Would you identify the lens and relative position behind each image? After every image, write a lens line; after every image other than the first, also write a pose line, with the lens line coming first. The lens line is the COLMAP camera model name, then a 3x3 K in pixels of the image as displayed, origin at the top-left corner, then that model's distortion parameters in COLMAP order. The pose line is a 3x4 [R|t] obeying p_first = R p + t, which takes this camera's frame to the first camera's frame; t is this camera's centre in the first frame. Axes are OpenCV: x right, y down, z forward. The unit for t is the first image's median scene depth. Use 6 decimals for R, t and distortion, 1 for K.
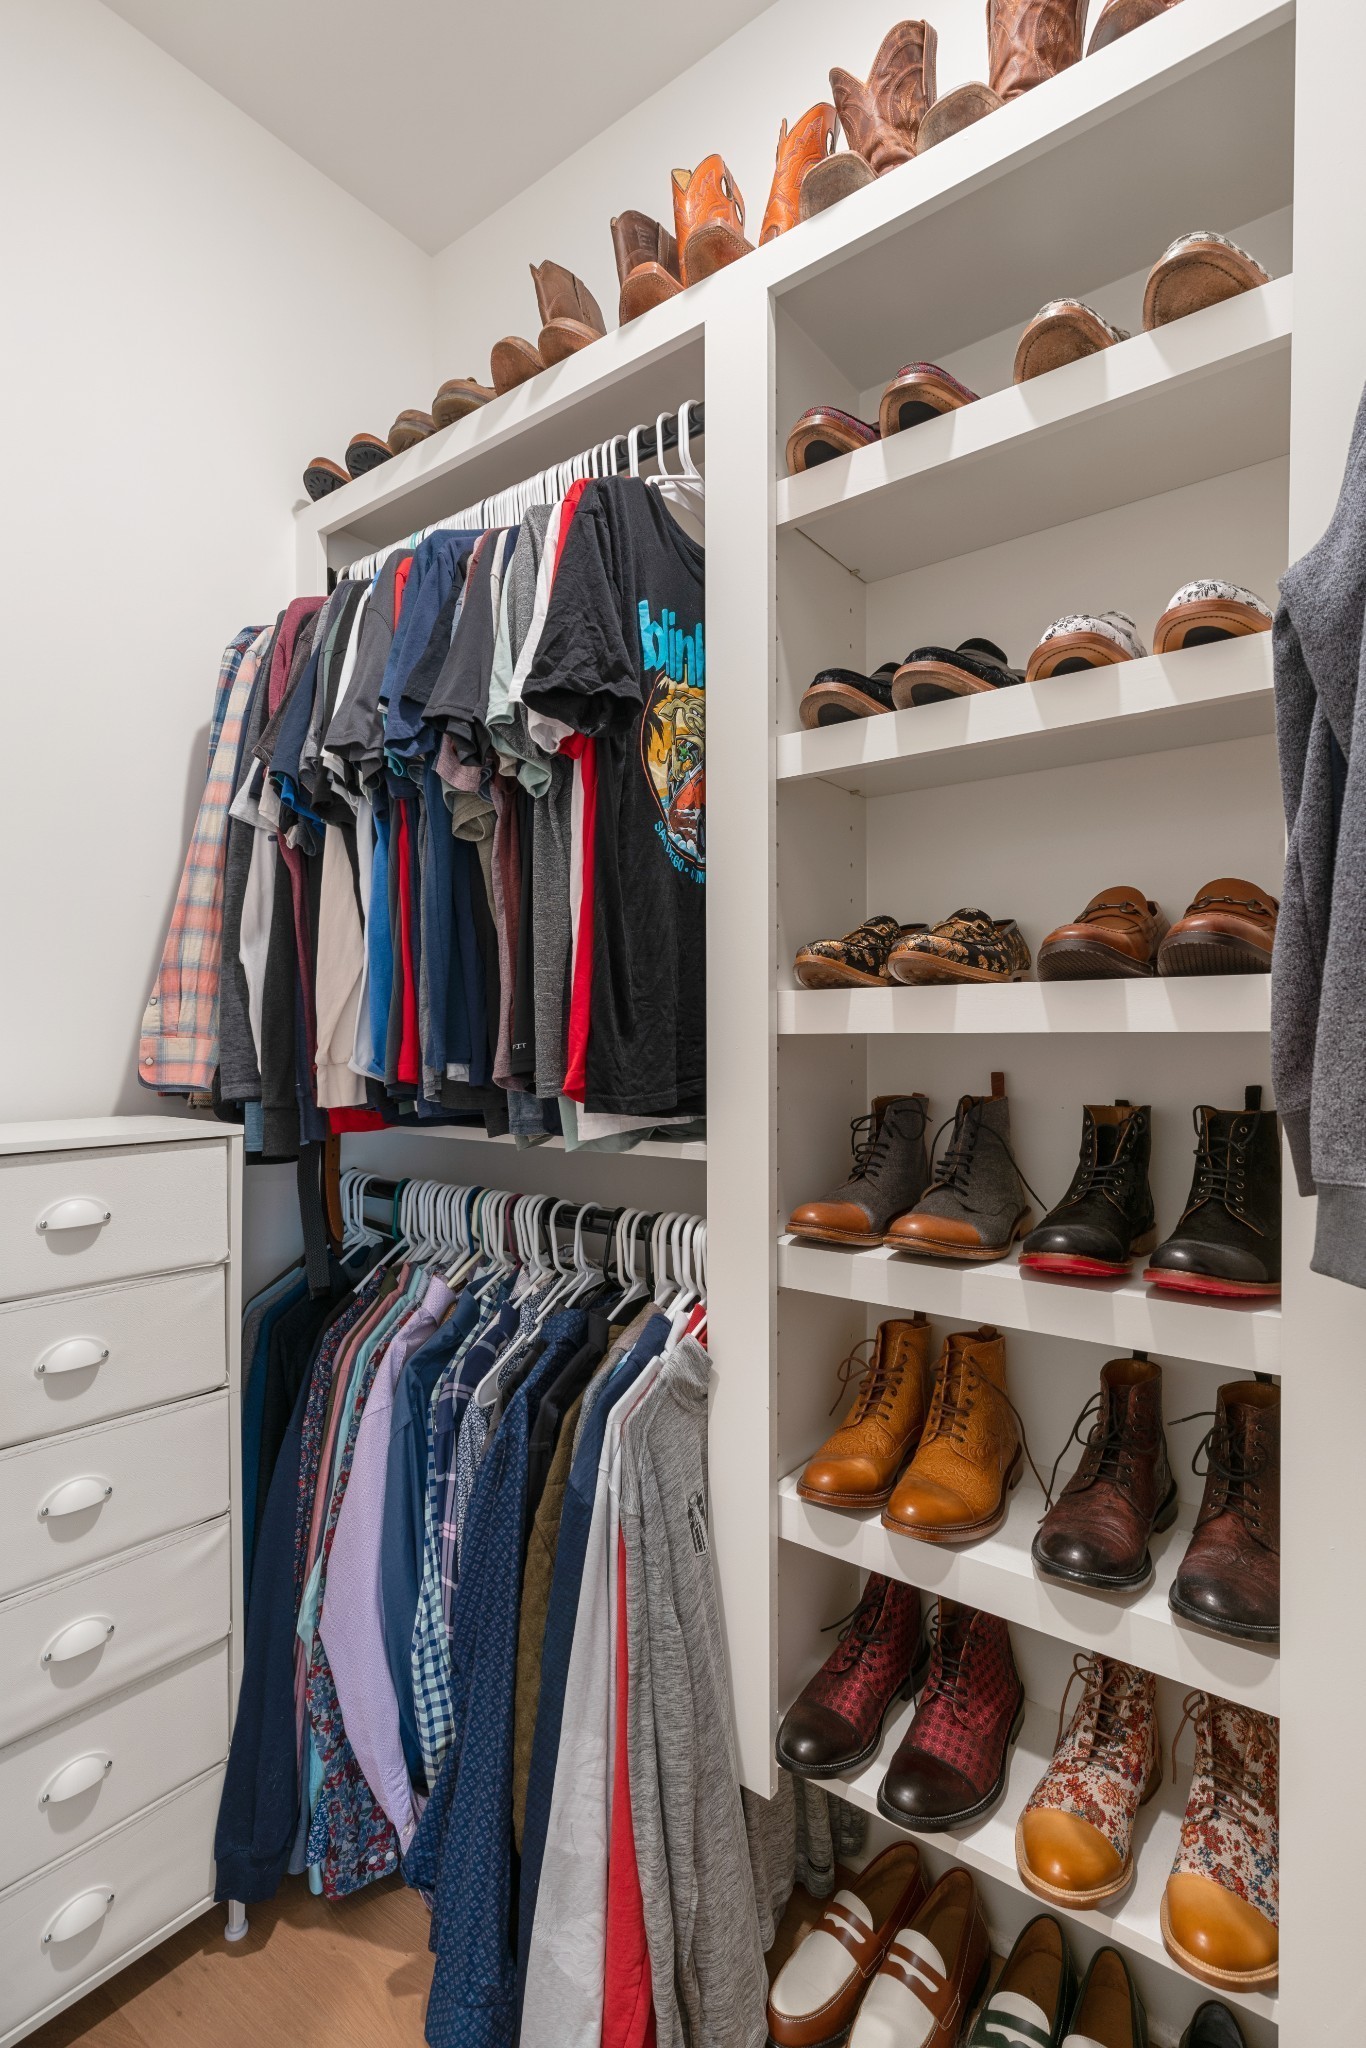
lens RADIAL K [[981.4, 0, 683.0], [0, 981.4, 1024.0], [0, 0, 1]] dist [0.003034, -0.000489]
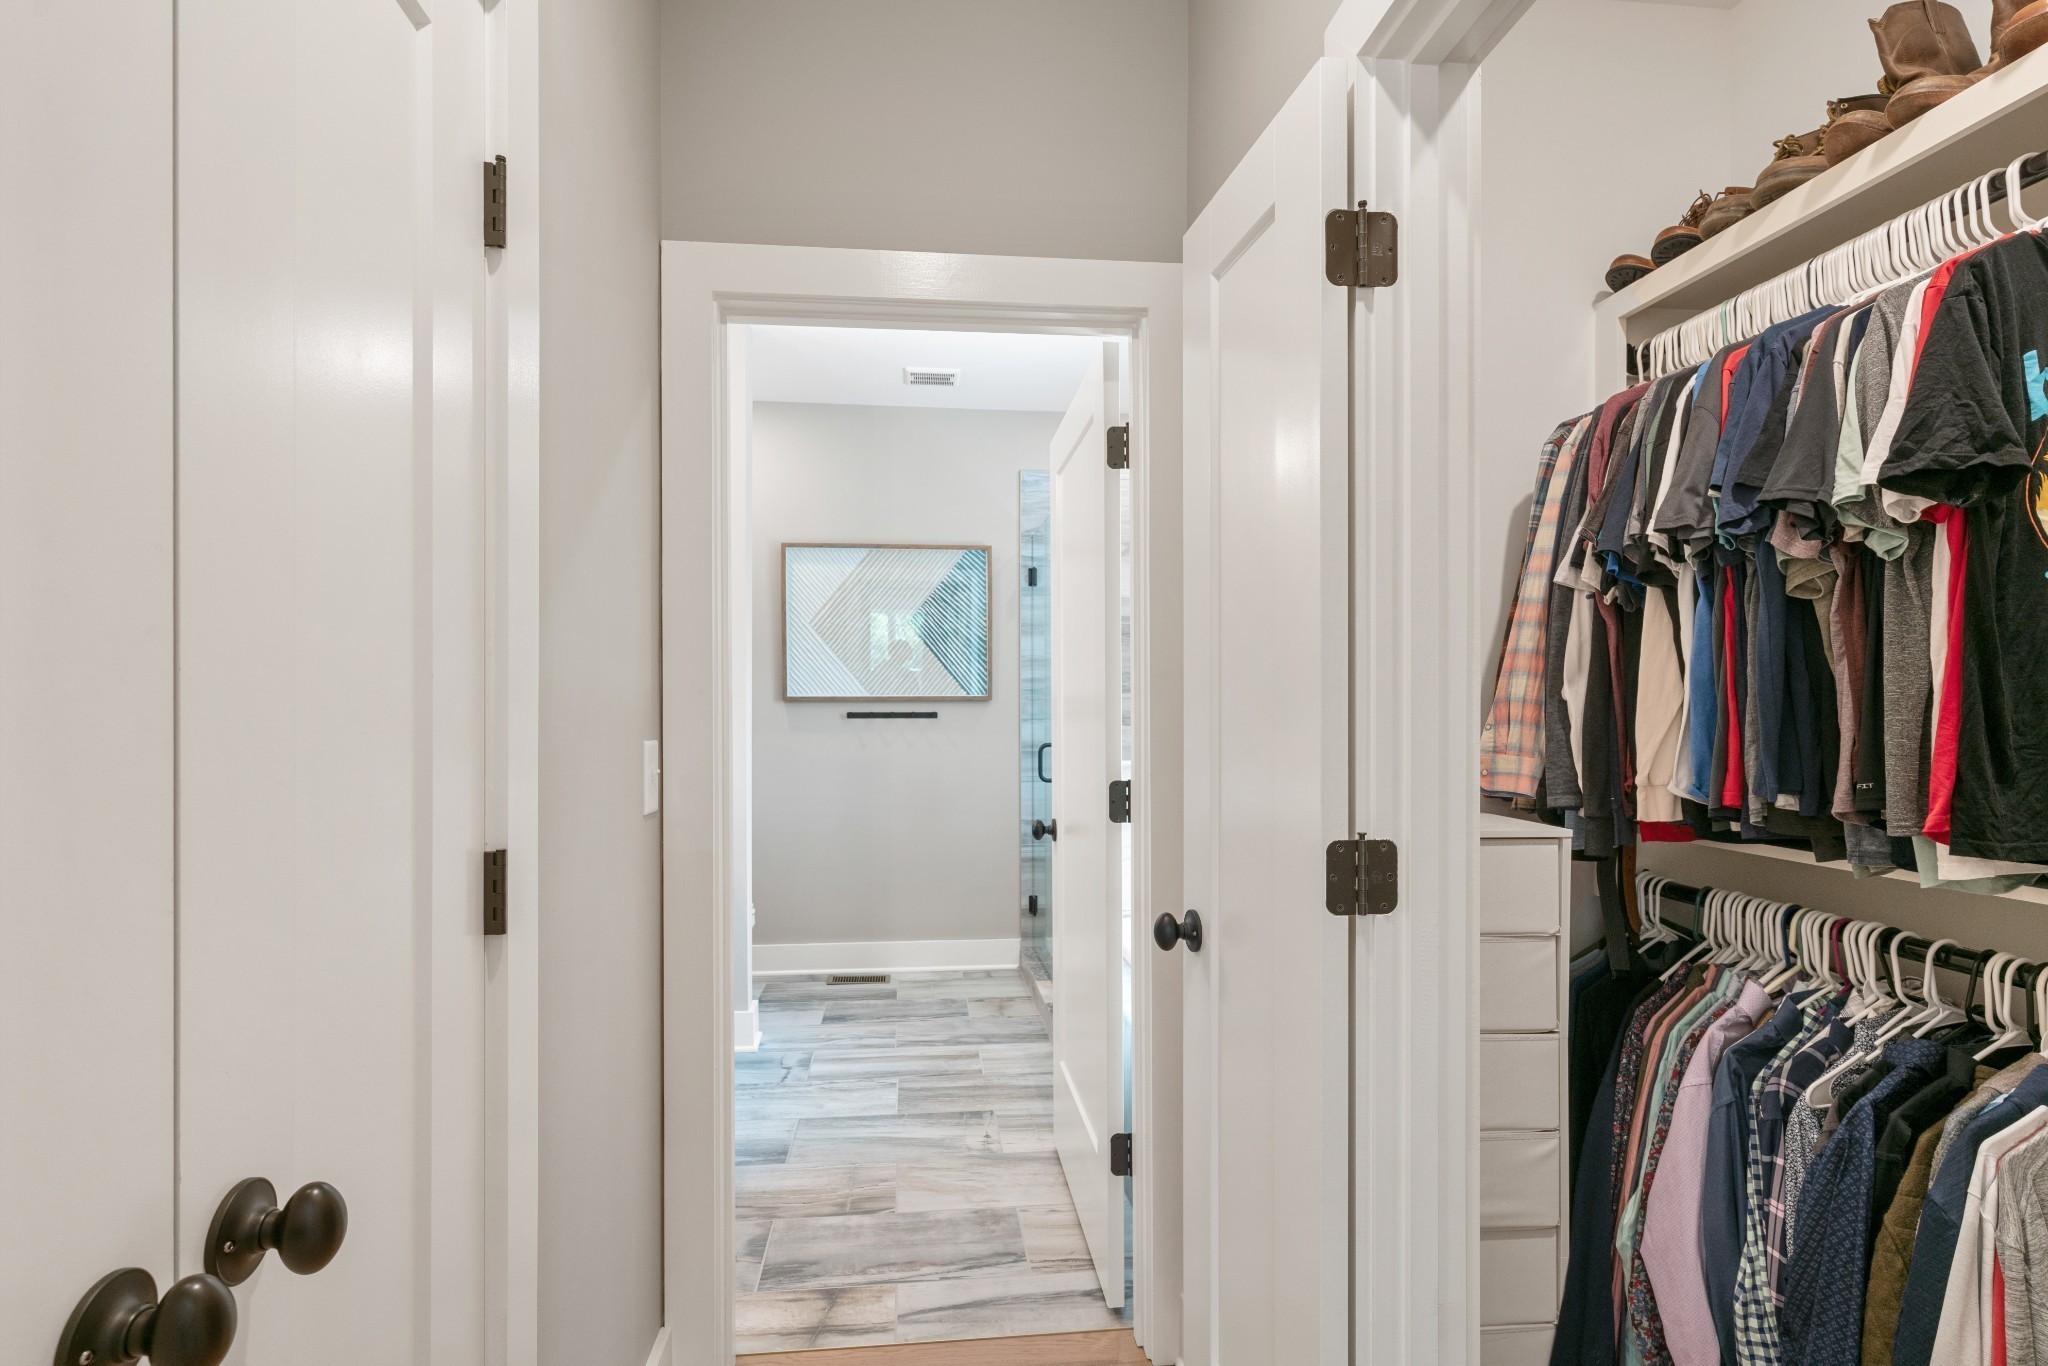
lens RADIAL K [[981.4, 0, 1018.5], [0, 981.4, 705.5], [0, 0, 1]] dist [0.003034, -0.000489]
pose [[0.683905, 0.003240, -0.729564, -0.011184], [0.002803, 0.999971, 0.007068, -0.069468], [0.729566, -0.006879, 0.683876, -0.394013]]
